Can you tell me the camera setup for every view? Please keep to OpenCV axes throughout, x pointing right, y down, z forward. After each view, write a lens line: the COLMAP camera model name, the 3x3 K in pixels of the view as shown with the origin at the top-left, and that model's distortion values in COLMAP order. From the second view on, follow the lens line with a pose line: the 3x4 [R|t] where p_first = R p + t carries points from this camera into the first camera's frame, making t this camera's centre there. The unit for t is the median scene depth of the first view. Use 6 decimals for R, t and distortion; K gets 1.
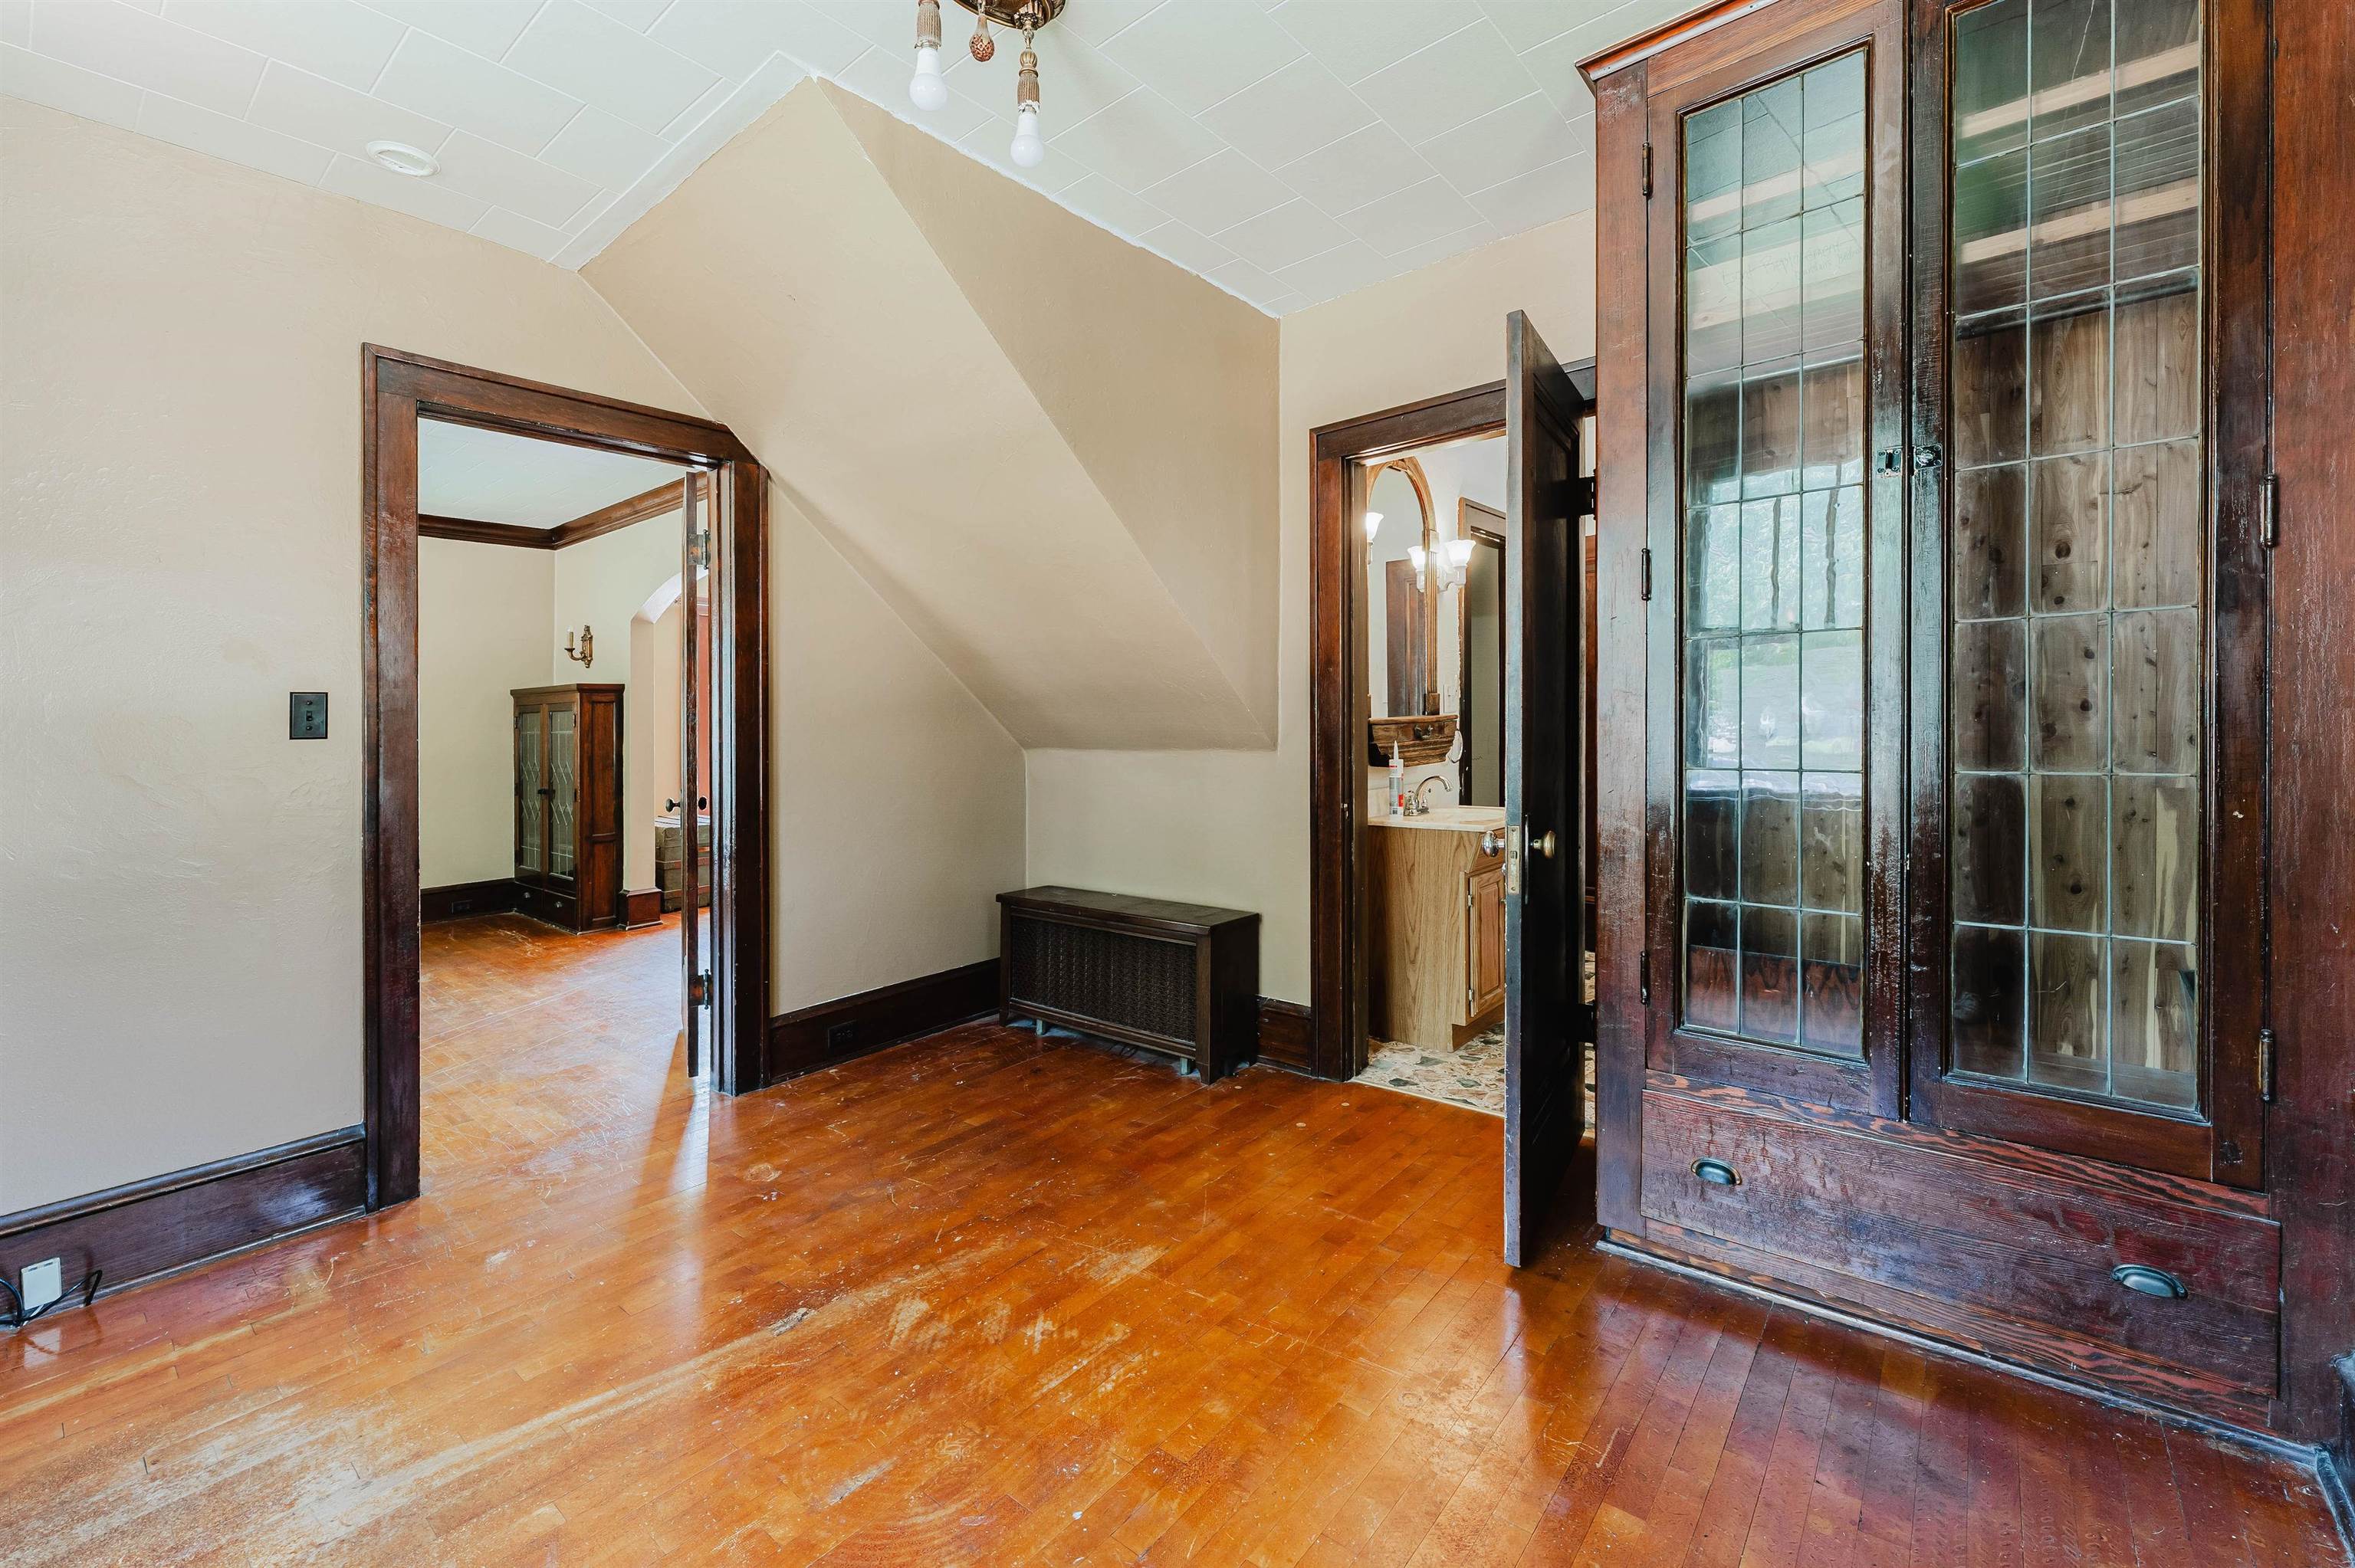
lens RADIAL K [[985.7, 0, 1143.2], [0, 985.7, 699.2], [0, 0, 1]] dist [-0.001478, -0.000197]
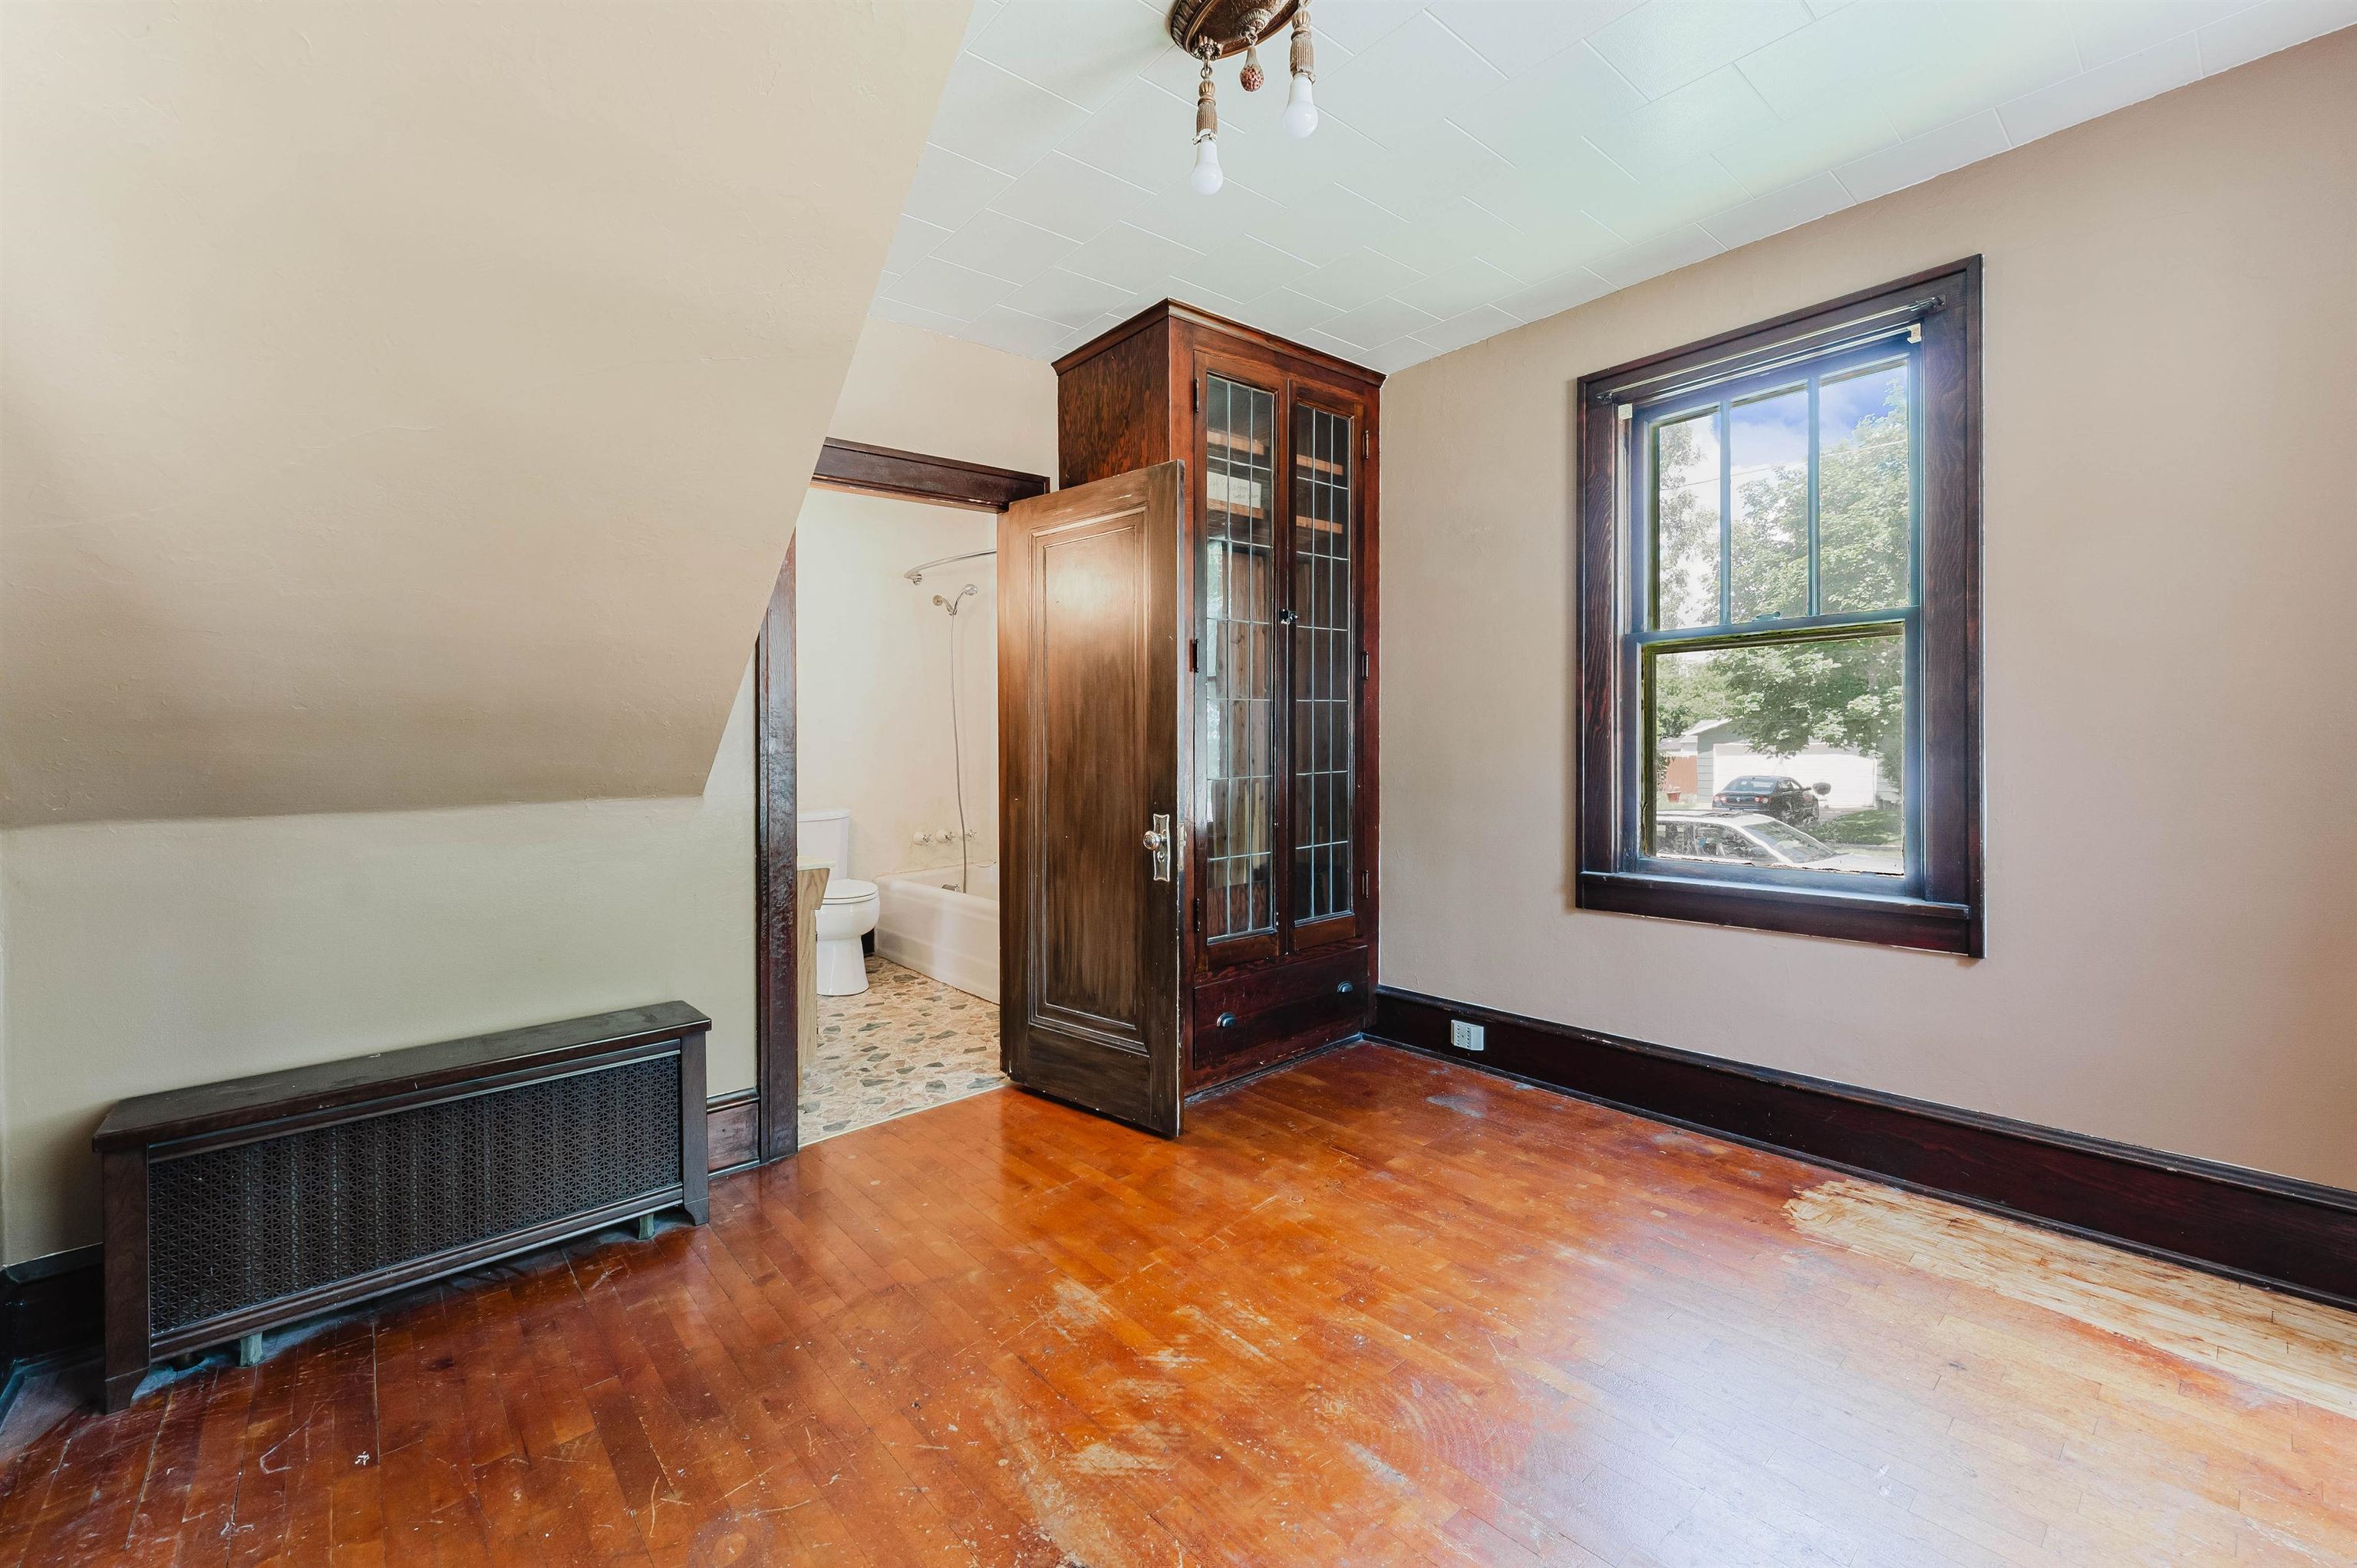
lens RADIAL K [[972.1, 0, 1176.4], [0, 972.1, 770.9], [0, 0, 1]] dist [0.000427, -0.001090]
pose [[0.143824, -0.010897, 0.989543, -1.022551], [0.003585, 0.999939, 0.010490, 0.035922], [-0.989597, 0.002039, 0.143854, 0.815472]]
